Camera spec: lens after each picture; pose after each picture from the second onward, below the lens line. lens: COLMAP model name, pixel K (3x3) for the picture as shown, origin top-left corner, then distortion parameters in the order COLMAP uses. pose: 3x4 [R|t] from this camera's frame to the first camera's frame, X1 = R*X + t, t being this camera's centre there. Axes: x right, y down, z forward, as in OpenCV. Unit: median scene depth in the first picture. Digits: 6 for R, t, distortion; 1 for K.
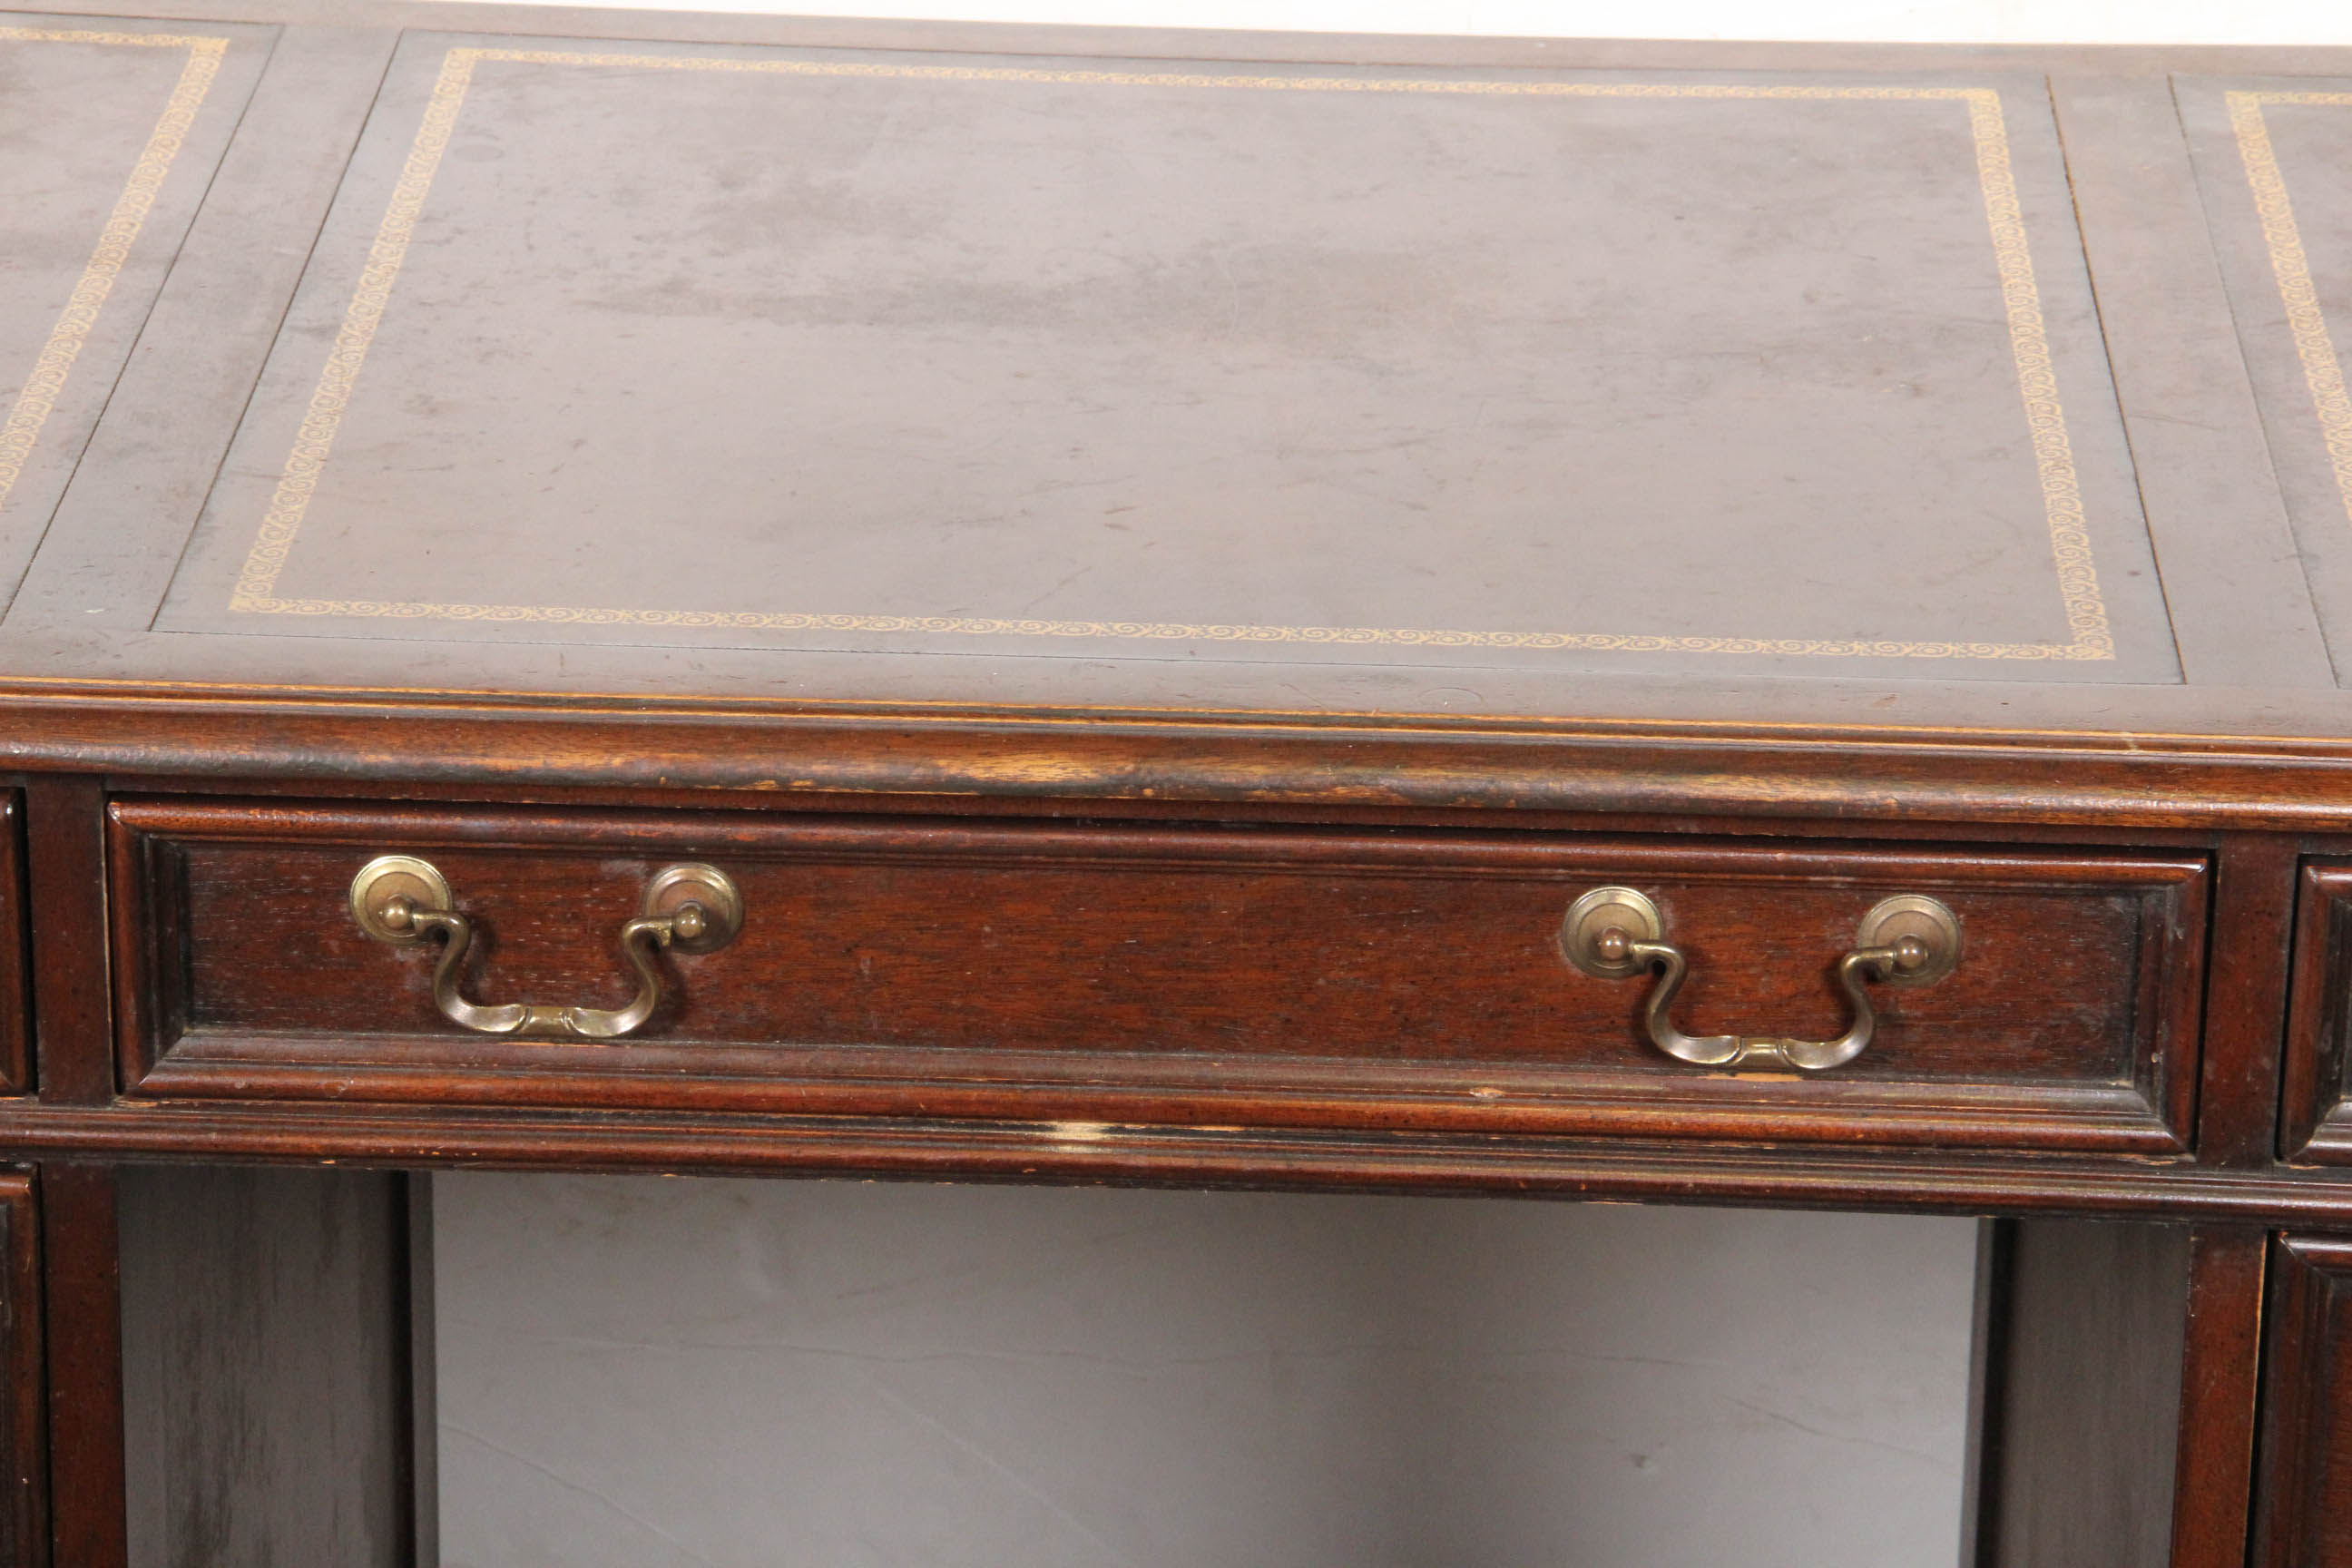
lens RADIAL K [[7540.8, 0, 1184.4], [0, 7540.8, 785.3], [0, 0, 1]] dist [0.682165, 0.000000]
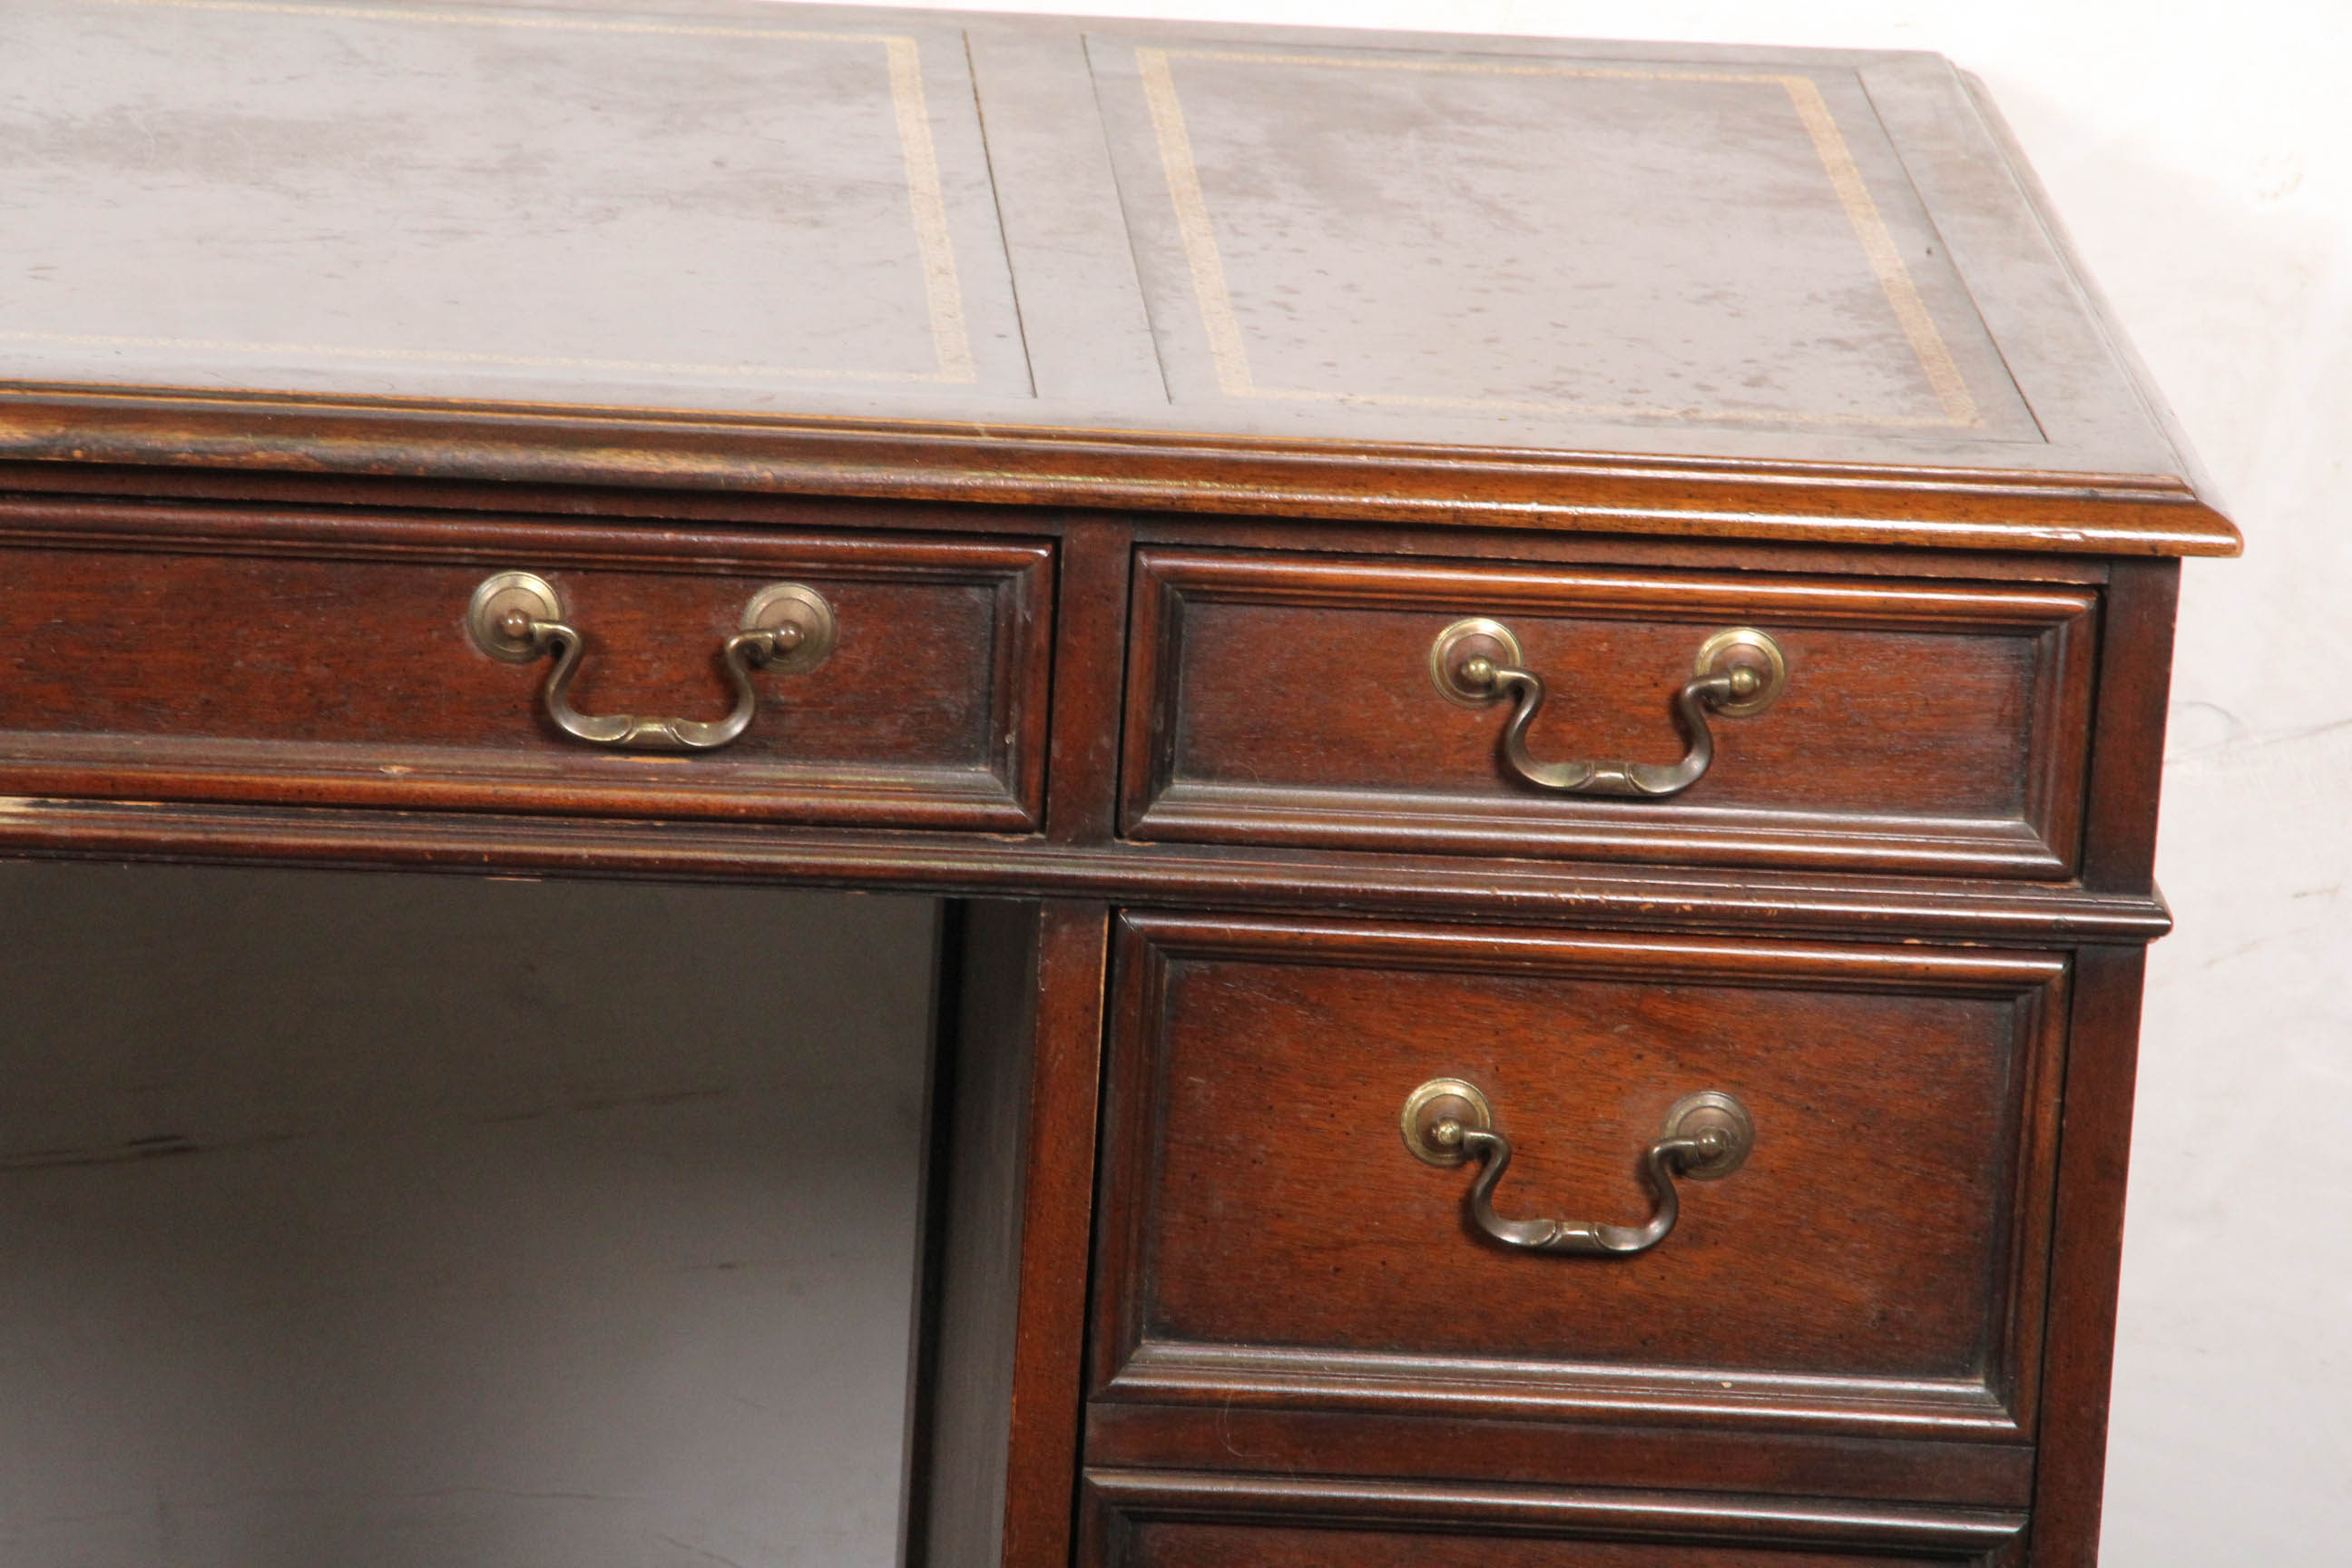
lens RADIAL K [[12574.8, 0, 1201.4], [0, 12574.8, 821.4], [0, 0, 1]] dist [1.681617, 0.000000]
pose [[0.995100, 0.015812, 0.097604, -0.021389], [-0.002454, 0.990776, -0.135488, 0.290343], [-0.098846, 0.134585, 0.985960, -0.778808]]
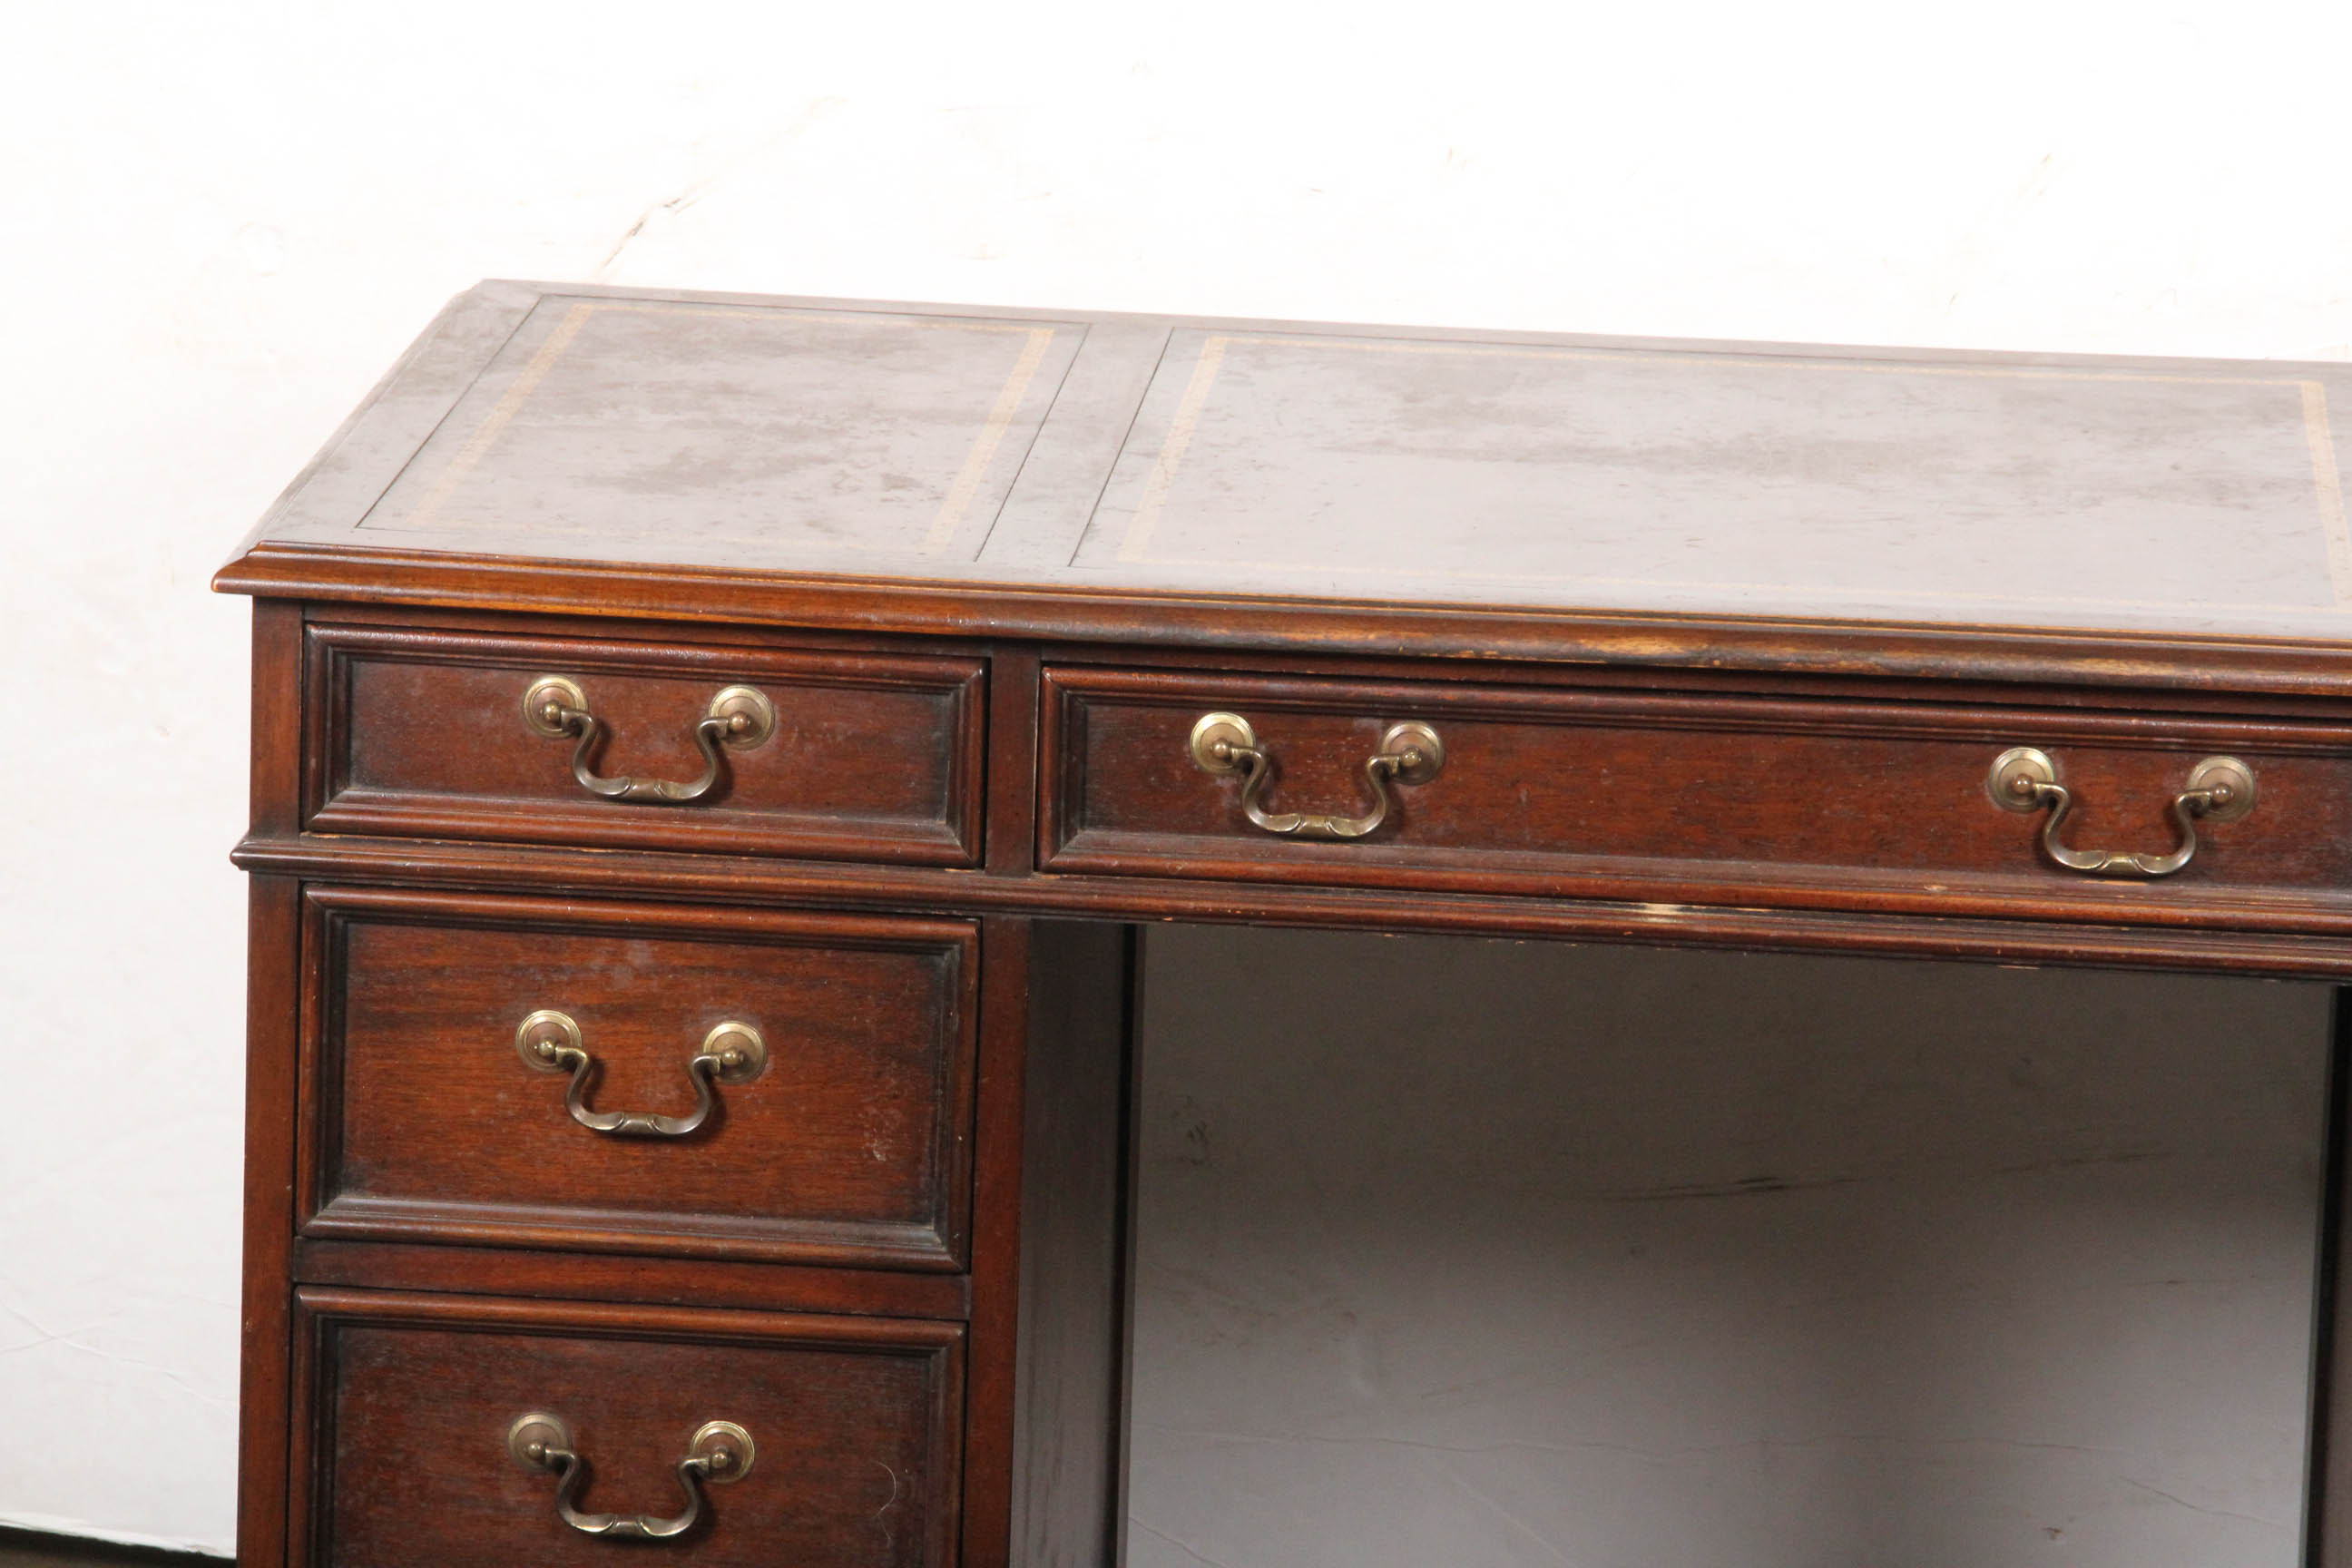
lens RADIAL K [[9567.8, 0, 1152.6], [0, 9567.8, 799.8], [0, 0, 1]] dist [1.031286, 0.000000]
pose [[0.998631, 0.026583, -0.045039, -0.029822], [-0.033653, 0.985834, -0.164312, 0.343837], [0.040033, 0.165602, 0.985380, -0.901899]]
